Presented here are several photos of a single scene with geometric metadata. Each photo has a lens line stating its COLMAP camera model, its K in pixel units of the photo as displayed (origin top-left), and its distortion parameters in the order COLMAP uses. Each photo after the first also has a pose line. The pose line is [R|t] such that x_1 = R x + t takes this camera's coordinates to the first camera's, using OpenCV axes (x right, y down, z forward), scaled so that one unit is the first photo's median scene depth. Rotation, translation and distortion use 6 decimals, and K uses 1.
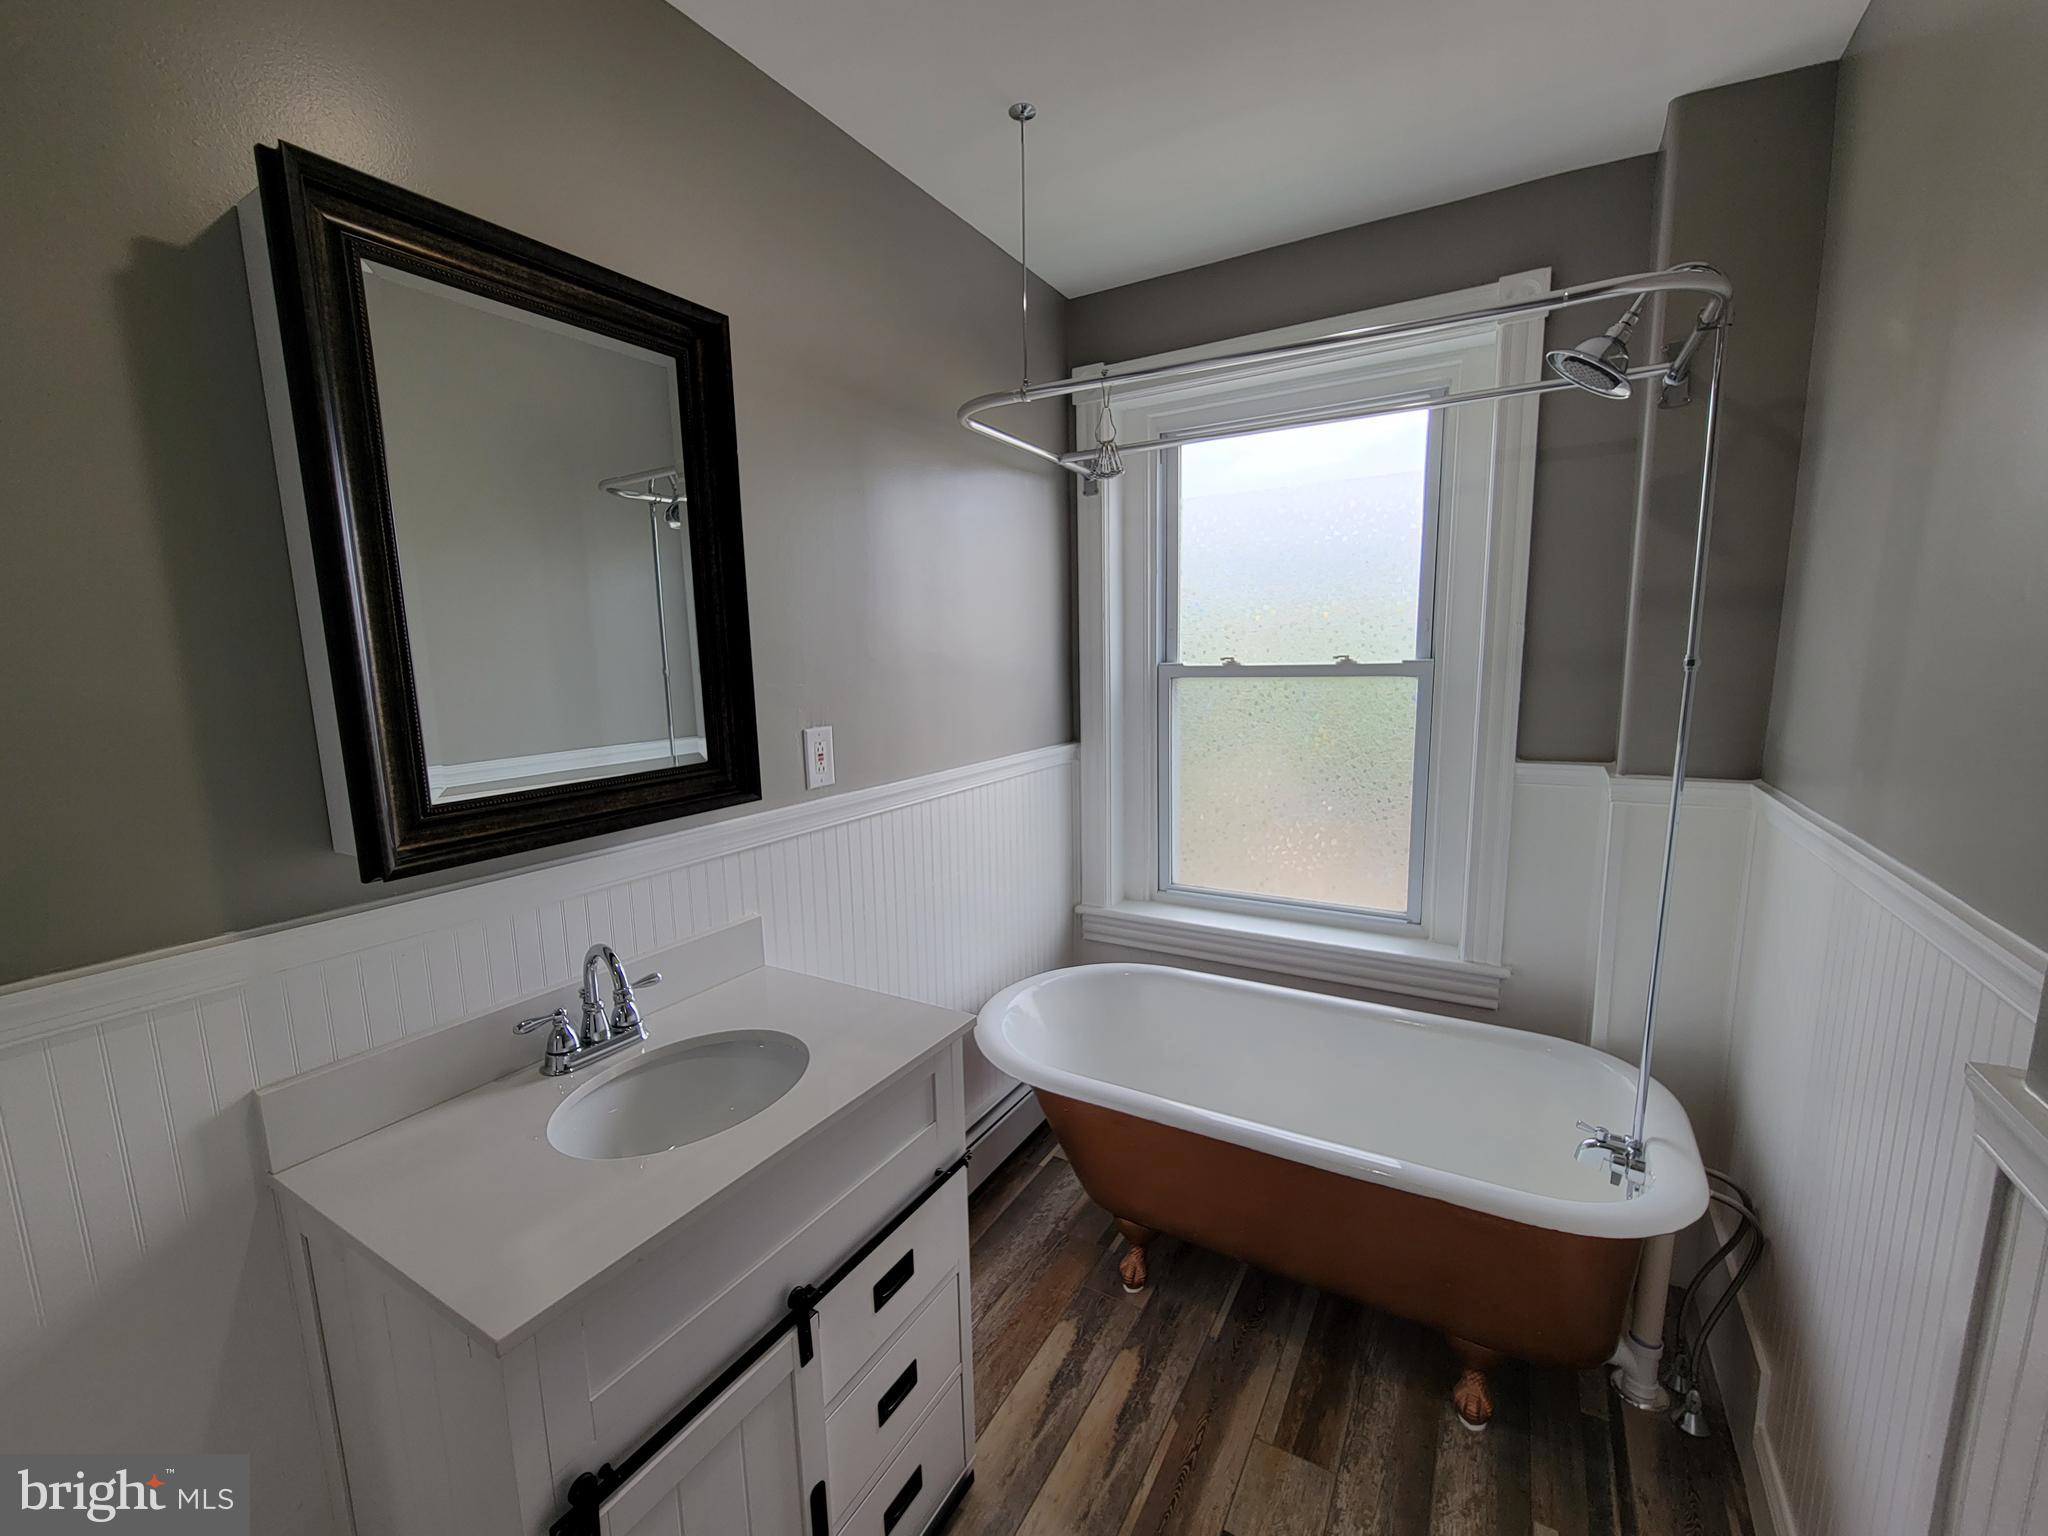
lens RADIAL K [[836.1, 0, 1011.9], [0, 836.1, 776.9], [0, 0, 1]] dist [-0.004305, -0.000774]
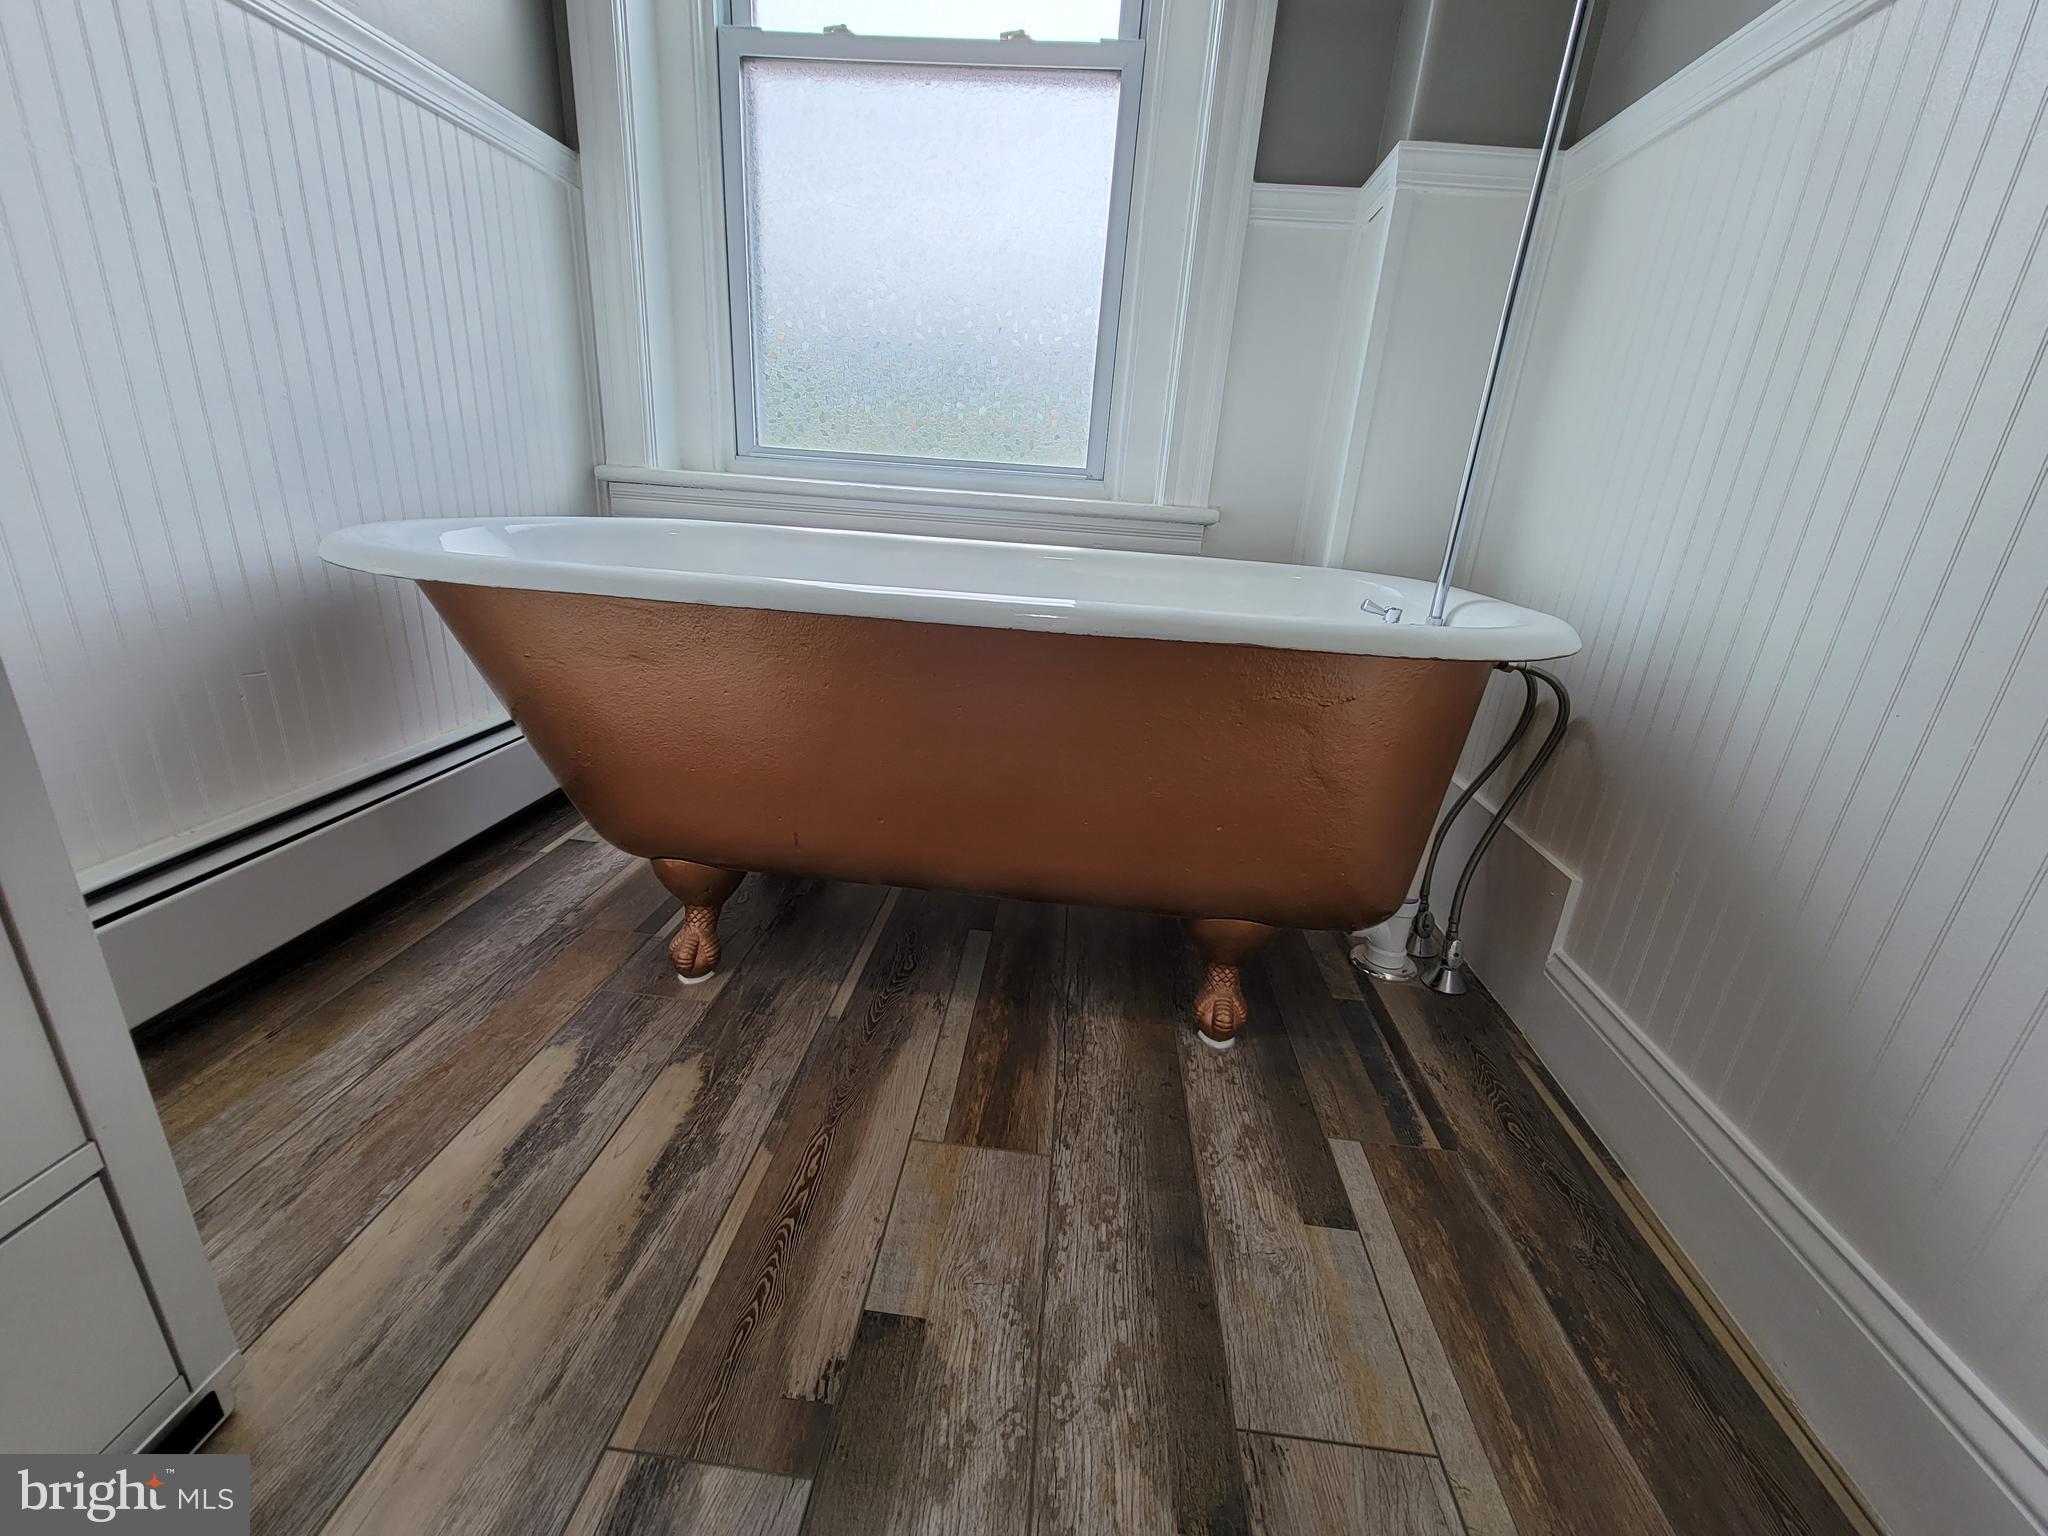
lens RADIAL K [[836.1, 0, 1005.7], [0, 836.1, 777.2], [0, 0, 1]] dist [-0.004305, -0.000774]
pose [[0.900971, -0.067475, 0.428600, 0.117999], [-0.021645, 0.979613, 0.199722, 0.419497], [-0.433339, -0.189221, 0.881143, 0.498666]]
